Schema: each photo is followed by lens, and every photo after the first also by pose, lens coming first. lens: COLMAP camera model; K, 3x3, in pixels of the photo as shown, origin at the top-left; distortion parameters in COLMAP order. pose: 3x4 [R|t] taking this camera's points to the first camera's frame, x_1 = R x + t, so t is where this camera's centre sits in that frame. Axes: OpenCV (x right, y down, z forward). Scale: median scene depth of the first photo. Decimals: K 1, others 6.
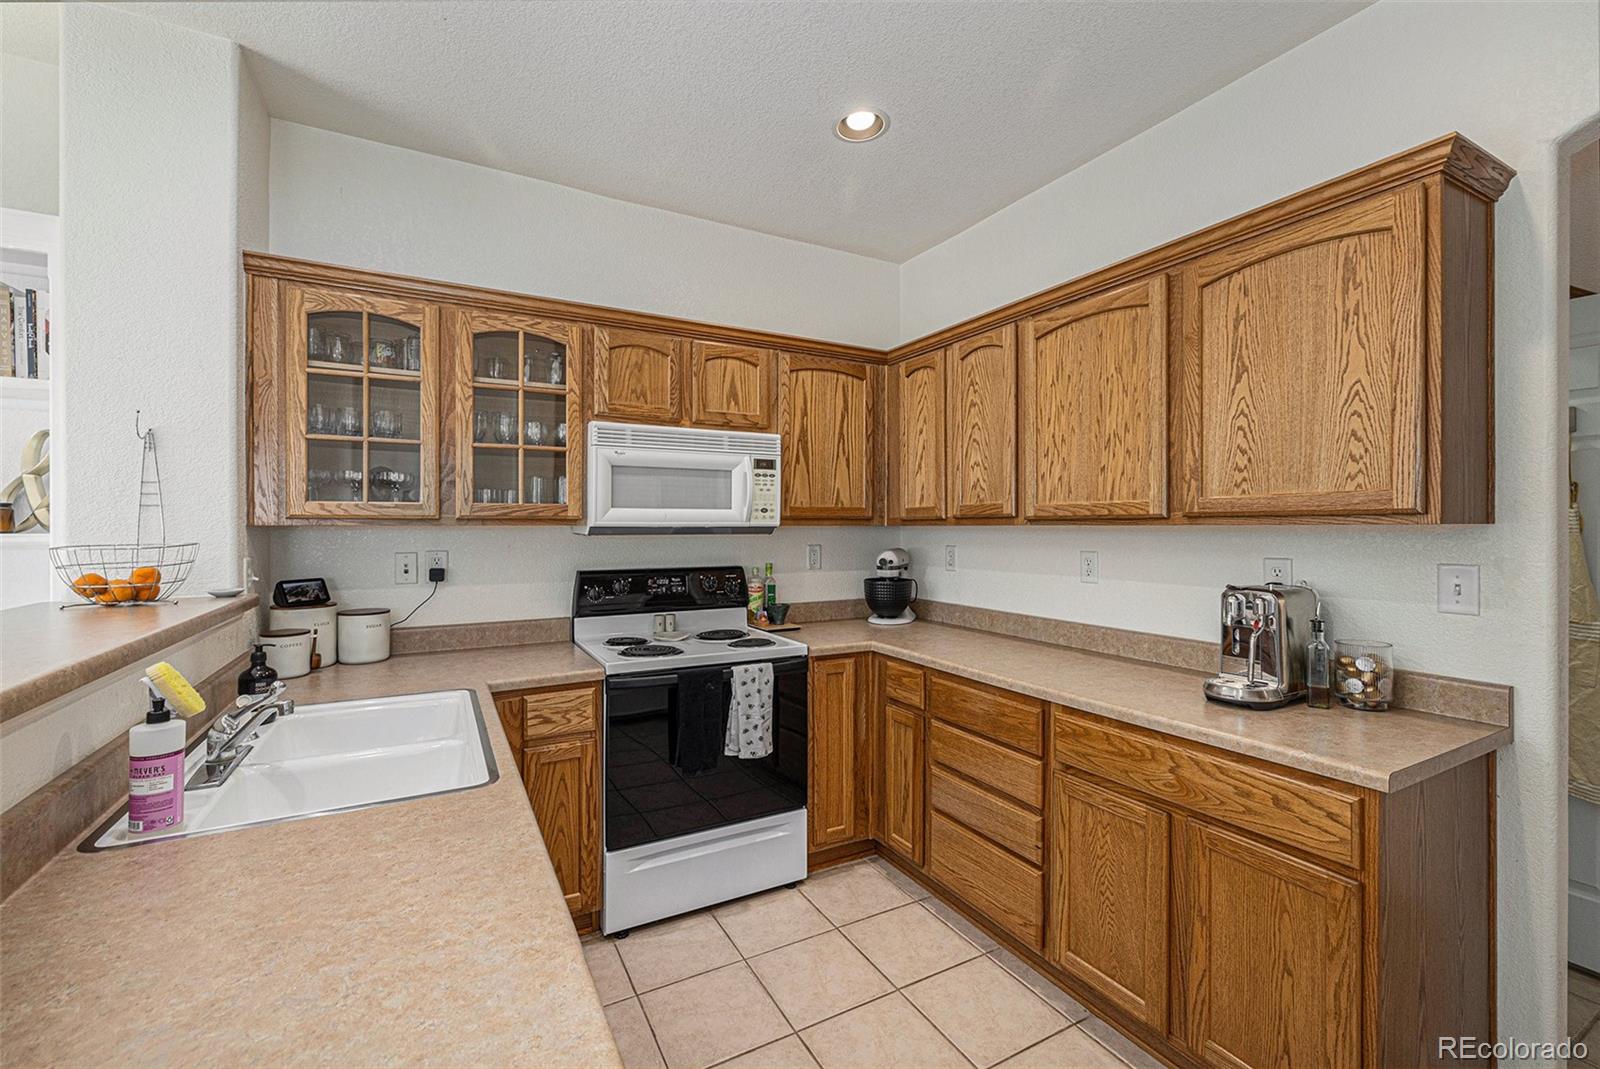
lens RADIAL K [[672.9, 0, 787.5], [0, 672.9, 520.1], [0, 0, 1]] dist [0.002231, 0.000077]
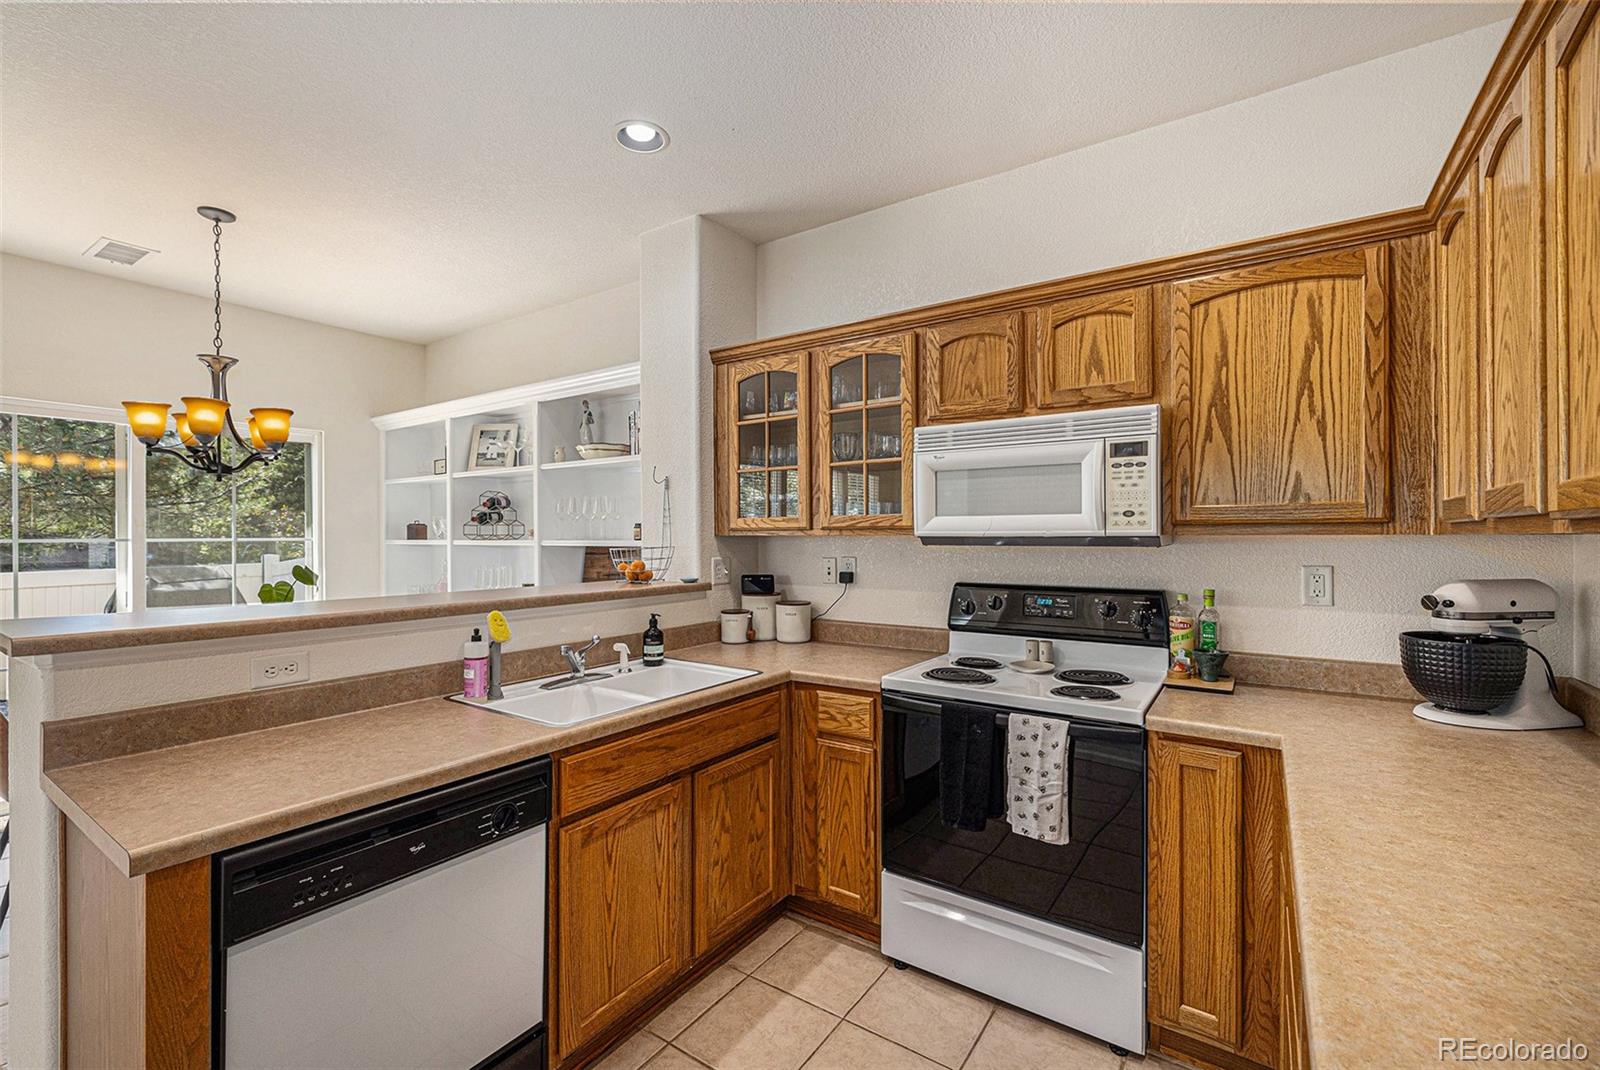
lens RADIAL K [[677.4, 0, 803.1], [0, 677.4, 528.9], [0, 0, 1]] dist [0.001833, -0.000056]
pose [[0.465046, -0.009109, -0.885240, 0.487184], [0.009518, 0.999941, -0.005289, 0.002567], [0.885236, -0.005966, 0.465105, 0.390722]]
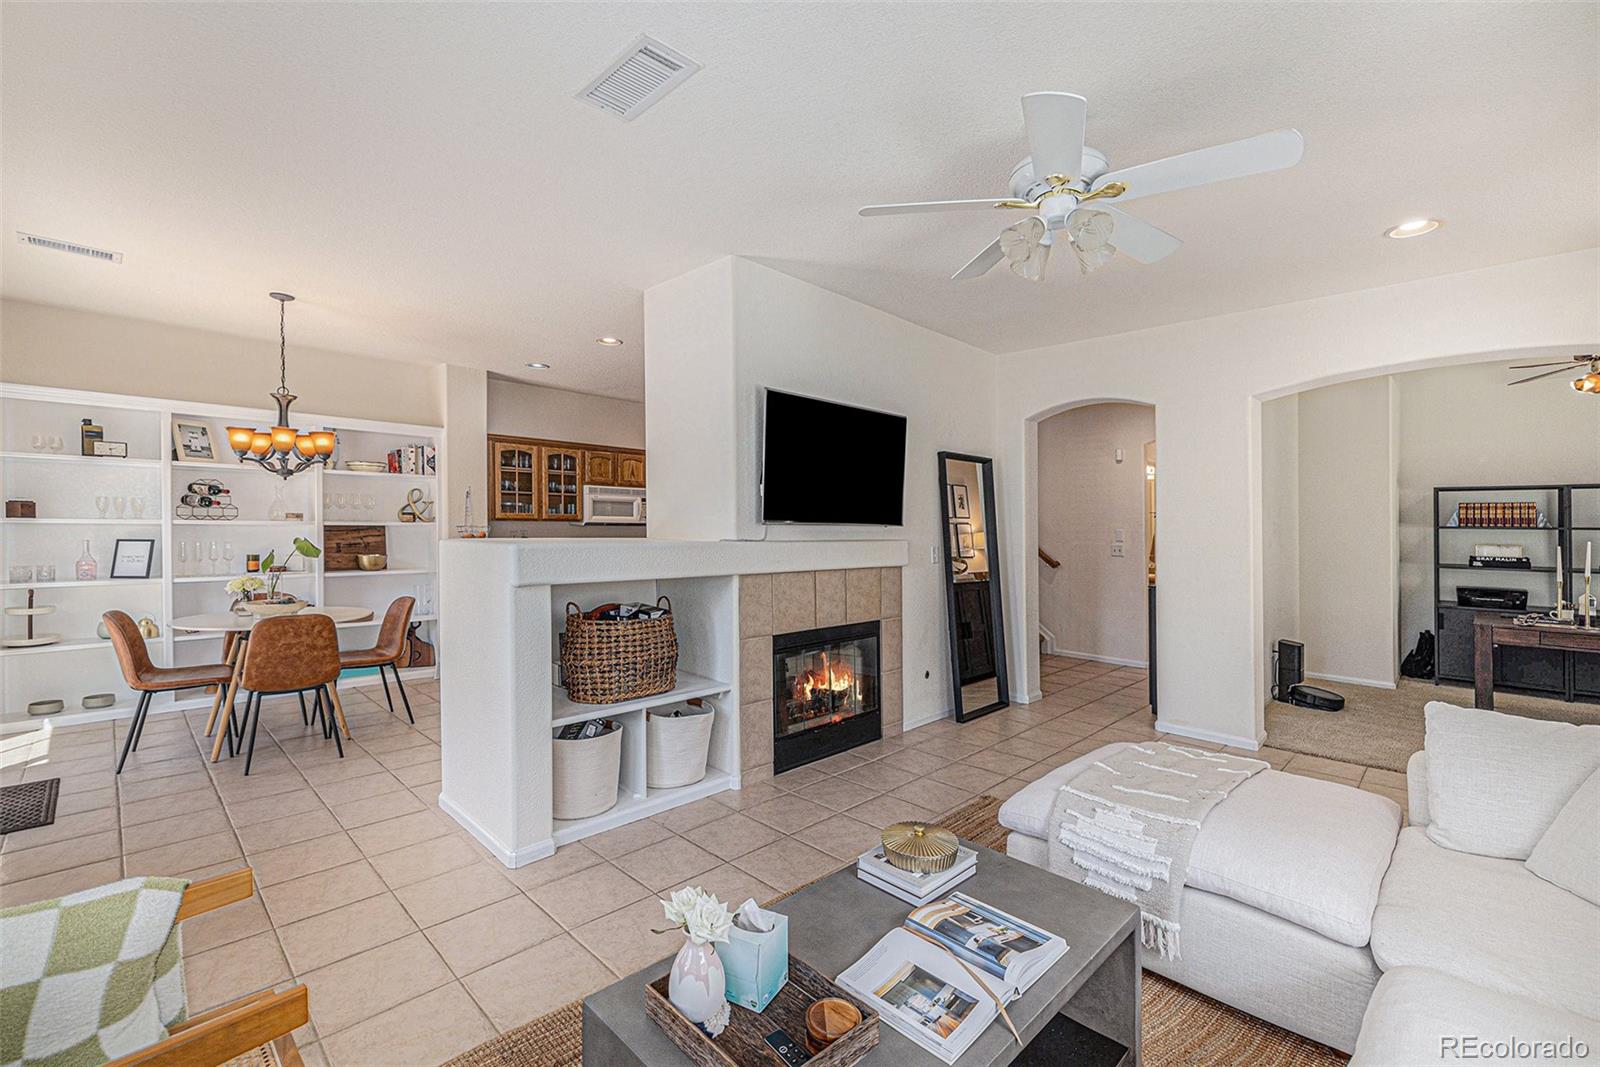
lens RADIAL K [[677.4, 0, 803.1], [0, 677.4, 527.4], [0, 0, 1]] dist [0.001833, -0.000056]
pose [[0.953858, 0.010073, 0.300089, -0.268222], [-0.012713, 0.999896, 0.006849, -0.000622], [-0.299988, -0.010348, 0.953887, -1.956863]]
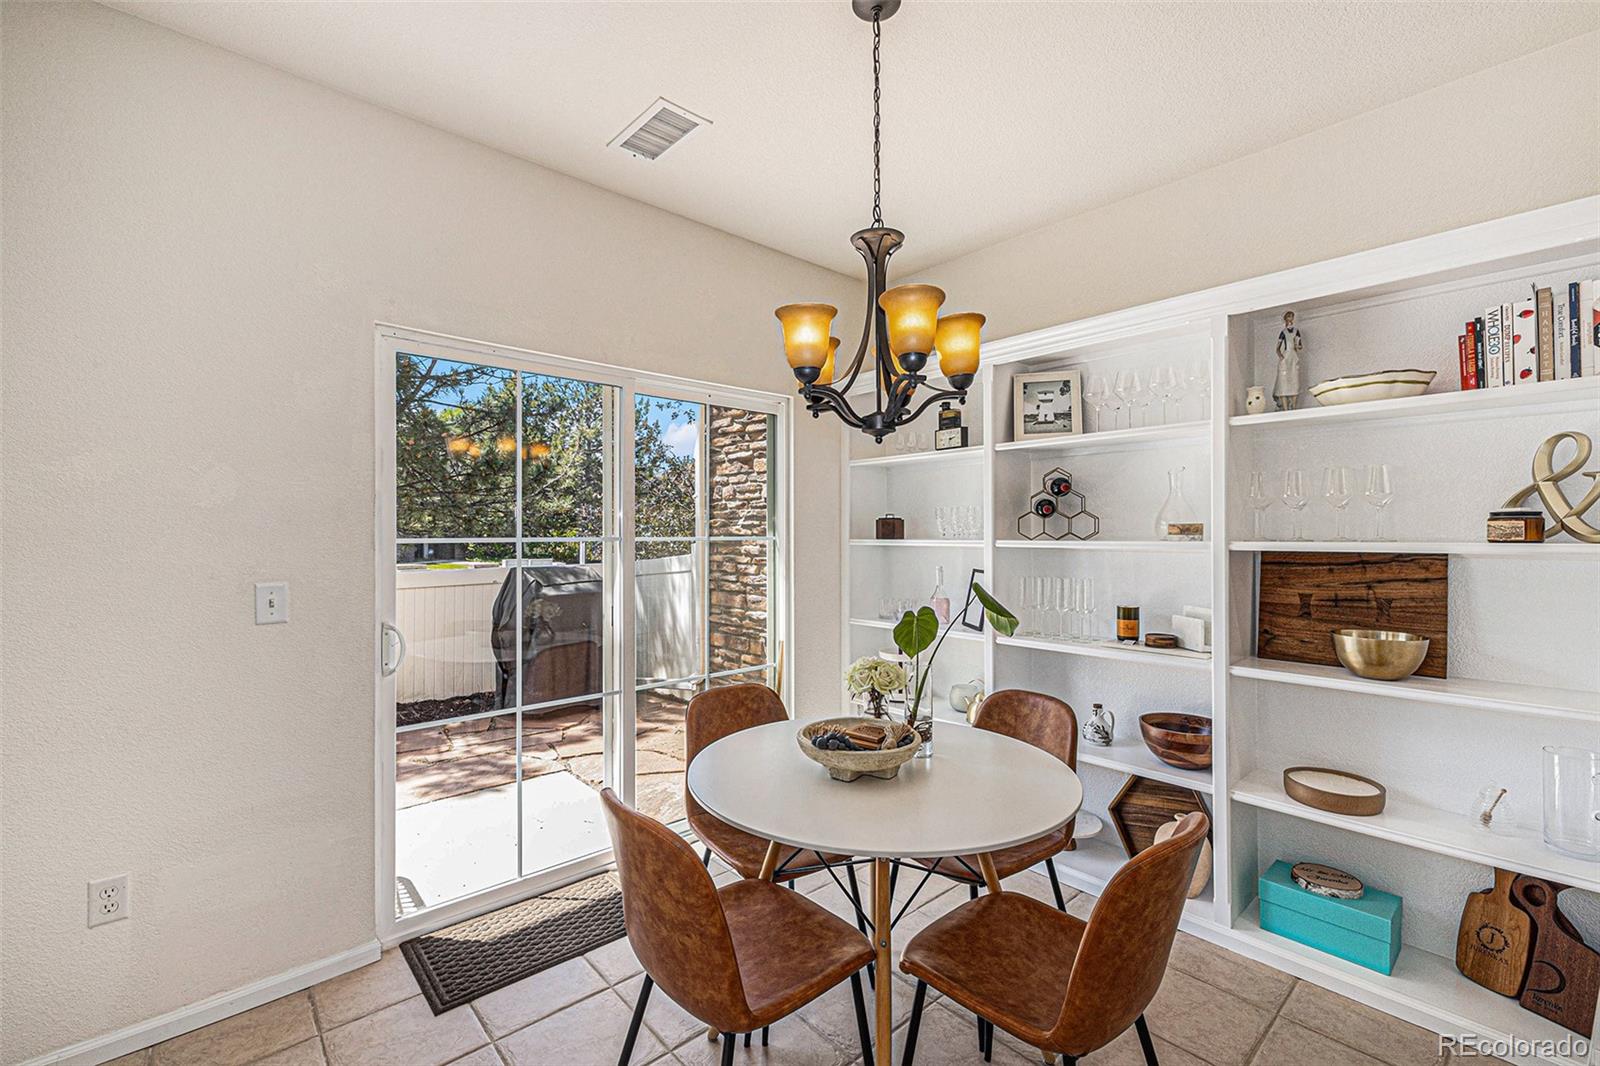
lens RADIAL K [[686.7, 0, 795.3], [0, 686.7, 537.7], [0, 0, 1]] dist [0.002122, 0.000201]
pose [[0.231516, 0.001924, -0.972829, -0.324142], [0.002812, 0.999993, 0.002647, 0.004805], [0.972827, -0.003348, 0.231509, -0.205066]]
